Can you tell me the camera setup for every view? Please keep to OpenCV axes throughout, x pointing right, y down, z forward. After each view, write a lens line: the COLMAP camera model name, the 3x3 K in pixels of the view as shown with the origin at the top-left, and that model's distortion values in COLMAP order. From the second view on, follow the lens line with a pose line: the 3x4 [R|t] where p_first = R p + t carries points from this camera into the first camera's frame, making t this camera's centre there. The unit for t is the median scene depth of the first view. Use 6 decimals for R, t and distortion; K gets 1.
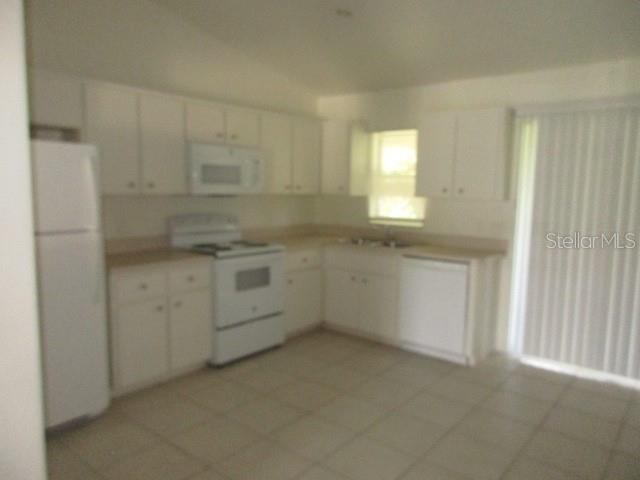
lens RADIAL K [[477.2, 0, 322.7], [0, 477.2, 238.7], [0, 0, 1]] dist [-0.021555, 0.011878]
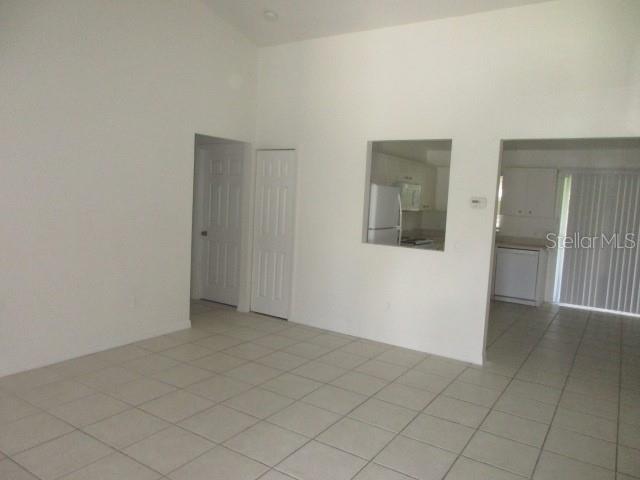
lens RADIAL K [[477.2, 0, 317.8], [0, 477.2, 239.2], [0, 0, 1]] dist [-0.021555, 0.011878]
pose [[0.994202, 0.023605, 0.104906, -0.693386], [-0.021721, 0.999582, -0.019063, 0.054259], [-0.105312, 0.016674, 0.994299, -0.711006]]
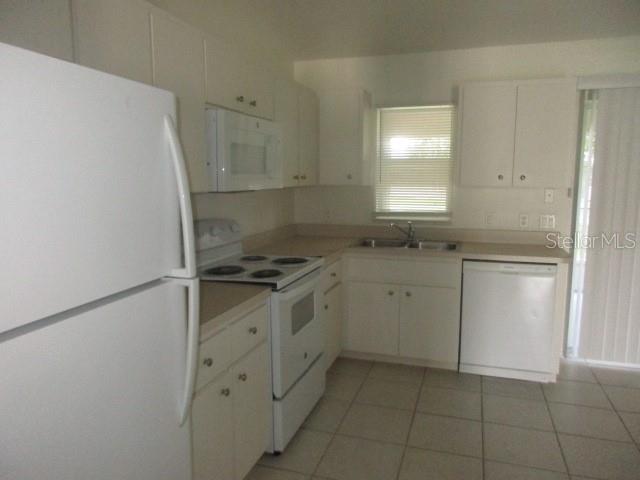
lens RADIAL K [[477.2, 0, 321.4], [0, 477.2, 234.7], [0, 0, 1]] dist [-0.021555, 0.011878]
pose [[0.933161, -0.061243, 0.354202, -0.337611], [0.055590, 0.998112, 0.026124, -0.040732], [-0.355133, -0.004688, 0.934804, 0.330495]]
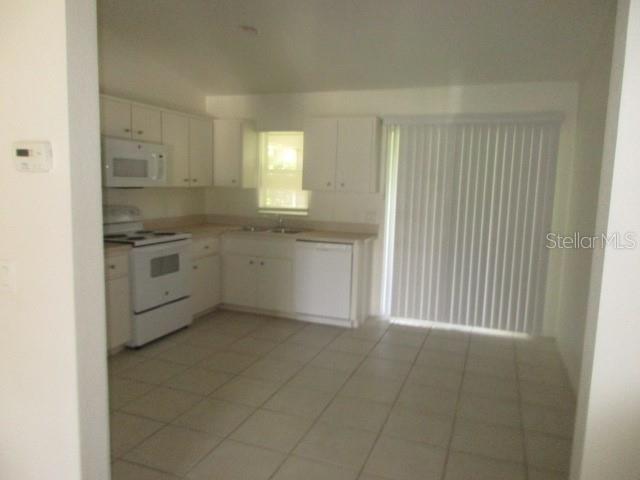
lens RADIAL K [[477.2, 0, 322.3], [0, 477.2, 240.3], [0, 0, 1]] dist [-0.021555, 0.011878]
pose [[0.949316, -0.030224, 0.312867, -0.135765], [0.023474, 0.999404, 0.025318, 0.008039], [-0.313446, -0.016690, 0.949459, -0.127402]]
